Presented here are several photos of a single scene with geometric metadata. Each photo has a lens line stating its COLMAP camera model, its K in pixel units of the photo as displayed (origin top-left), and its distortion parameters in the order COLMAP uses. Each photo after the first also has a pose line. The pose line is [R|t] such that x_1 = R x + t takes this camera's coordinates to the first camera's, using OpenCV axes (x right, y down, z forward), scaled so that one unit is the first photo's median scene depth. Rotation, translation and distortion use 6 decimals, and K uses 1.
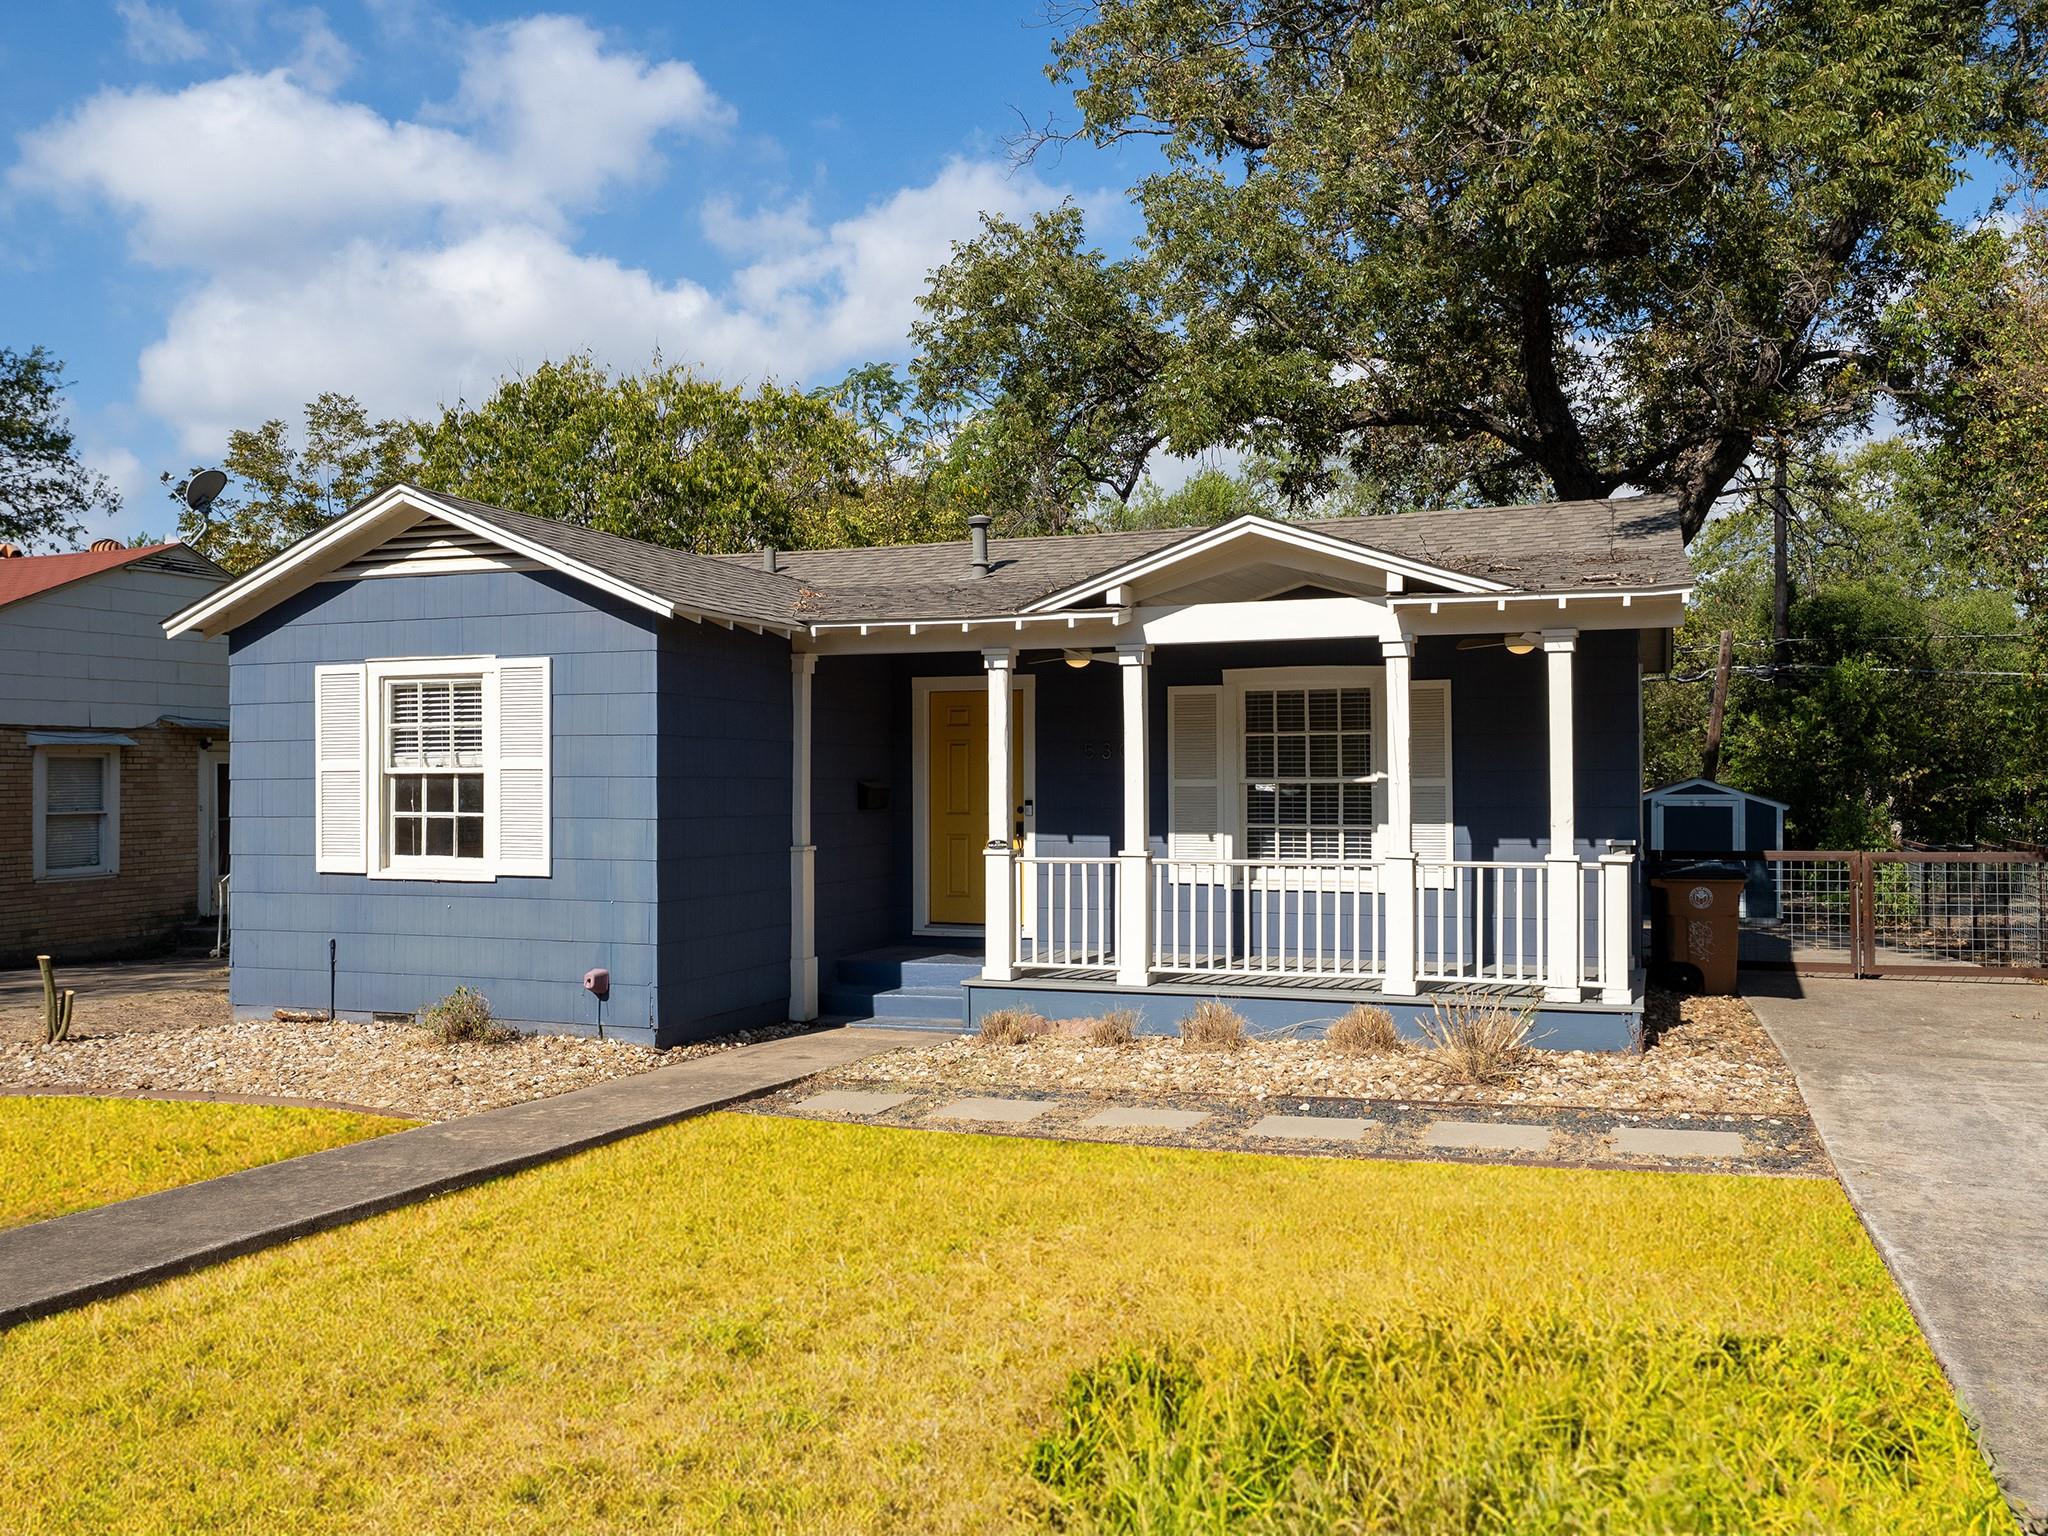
lens RADIAL K [[1674.4, 0, 1024.0], [0, 1674.4, 768.0], [0, 0, 1]] dist [0.011108, 0.005559]
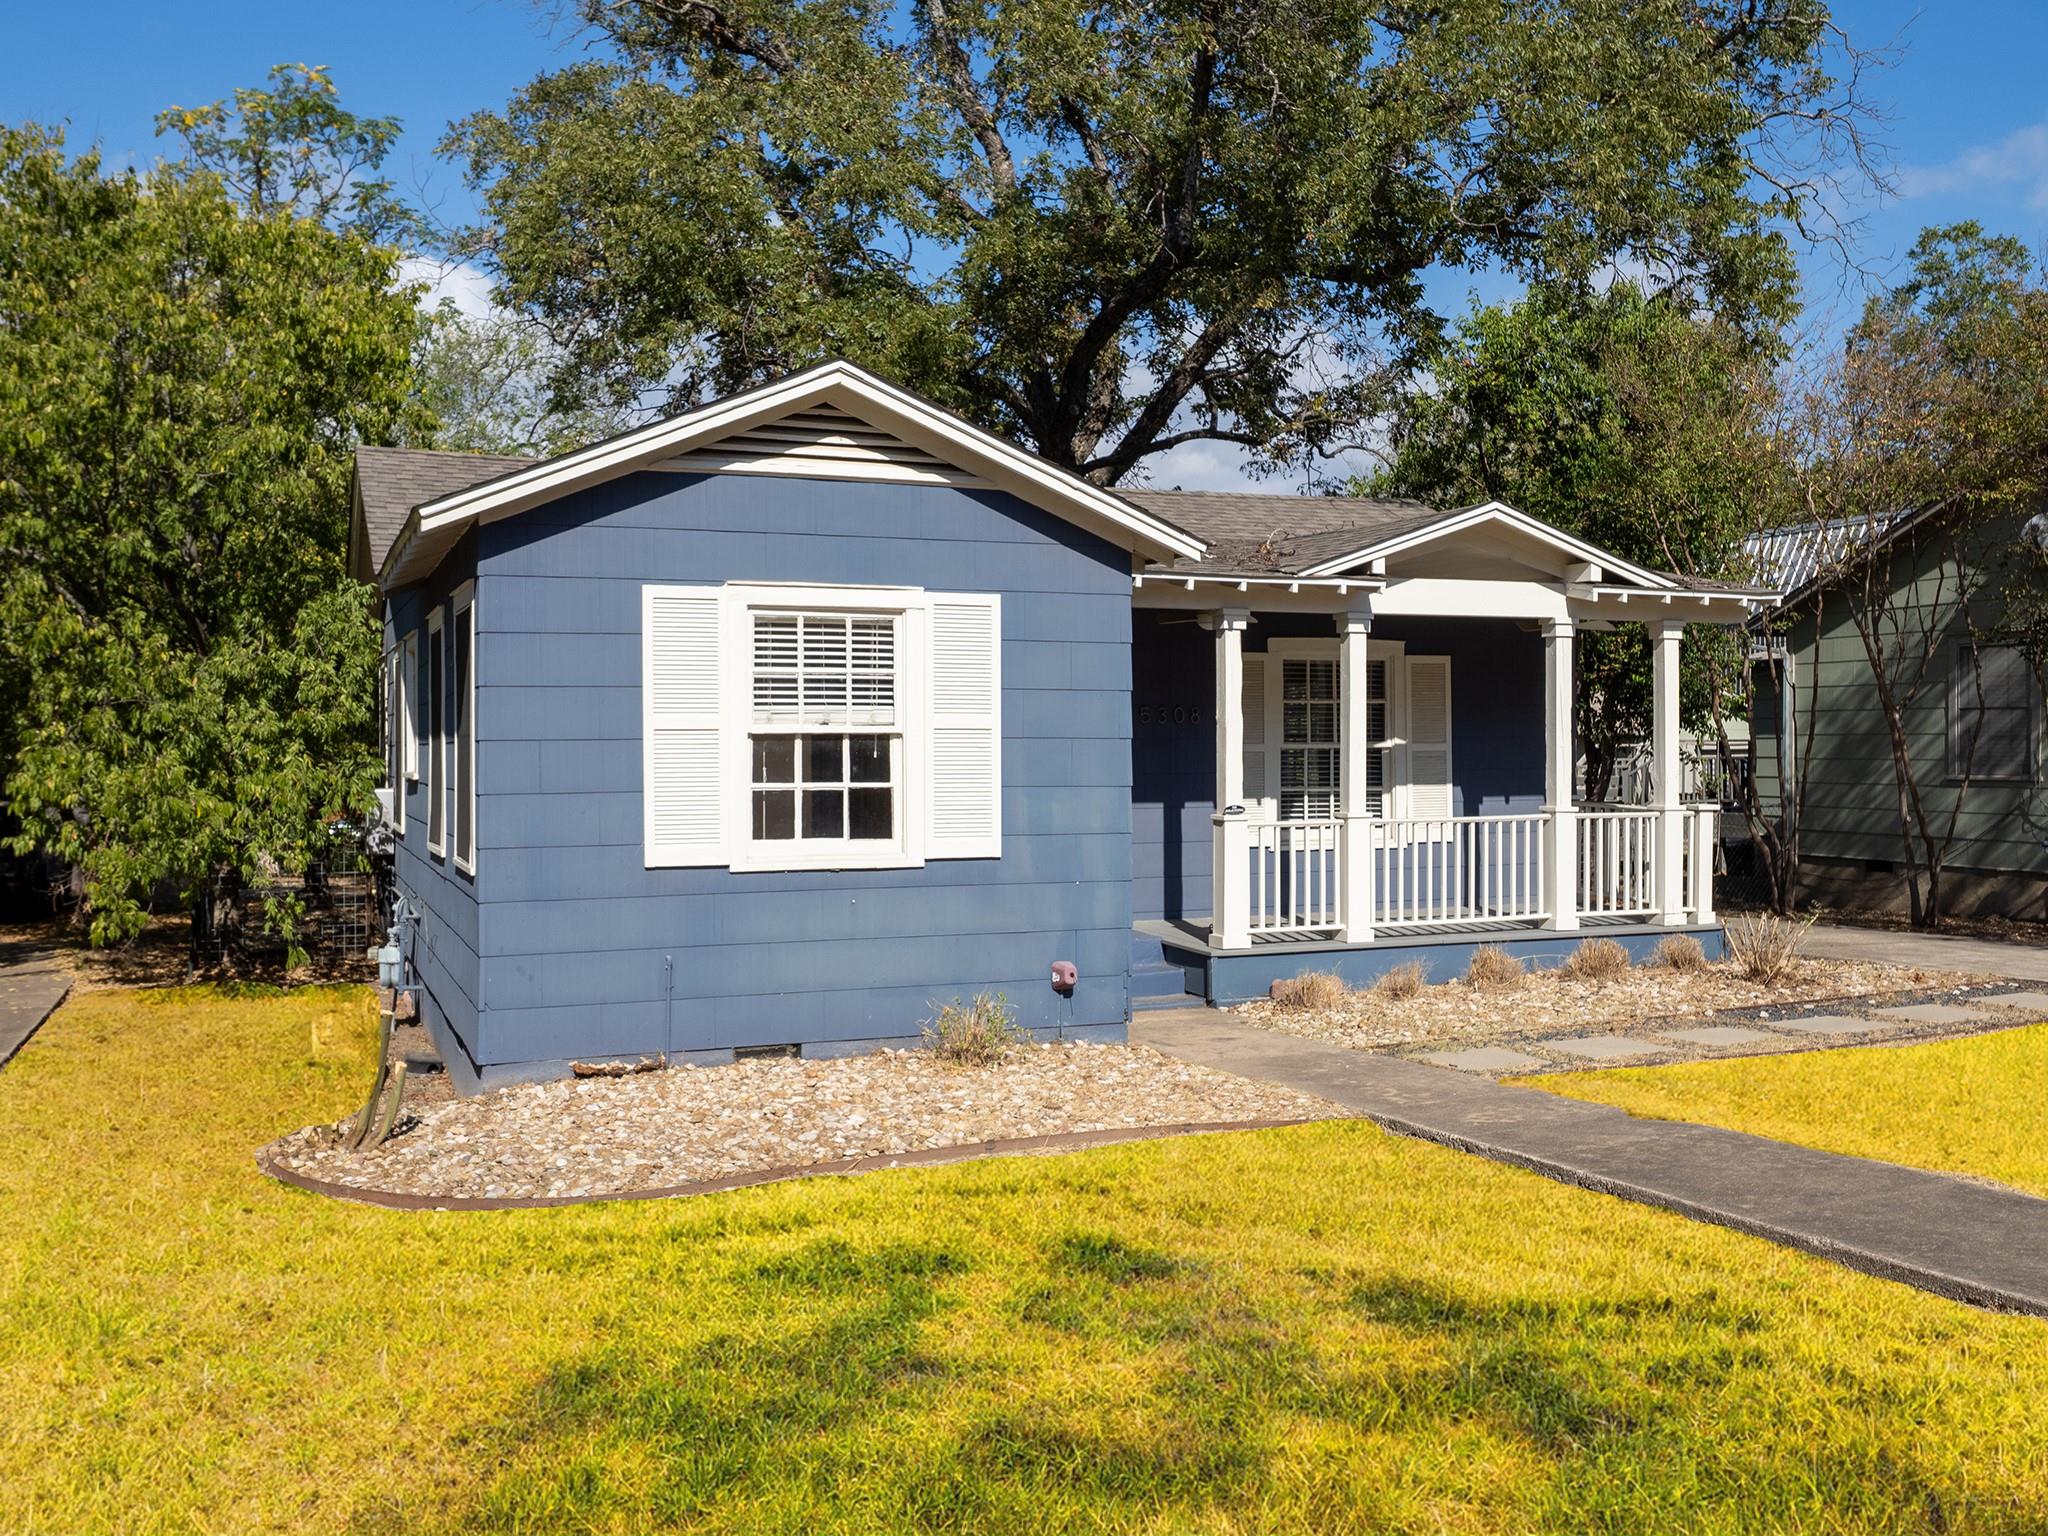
lens RADIAL K [[1794.2, 0, 1024.0], [0, 1794.2, 768.0], [0, 0, 1]] dist [0.002583, 0.000836]
pose [[0.749547, -0.005999, 0.661924, -0.831189], [-0.004722, 0.999885, 0.014409, 0.006874], [-0.661935, -0.013926, 0.749432, 0.309751]]
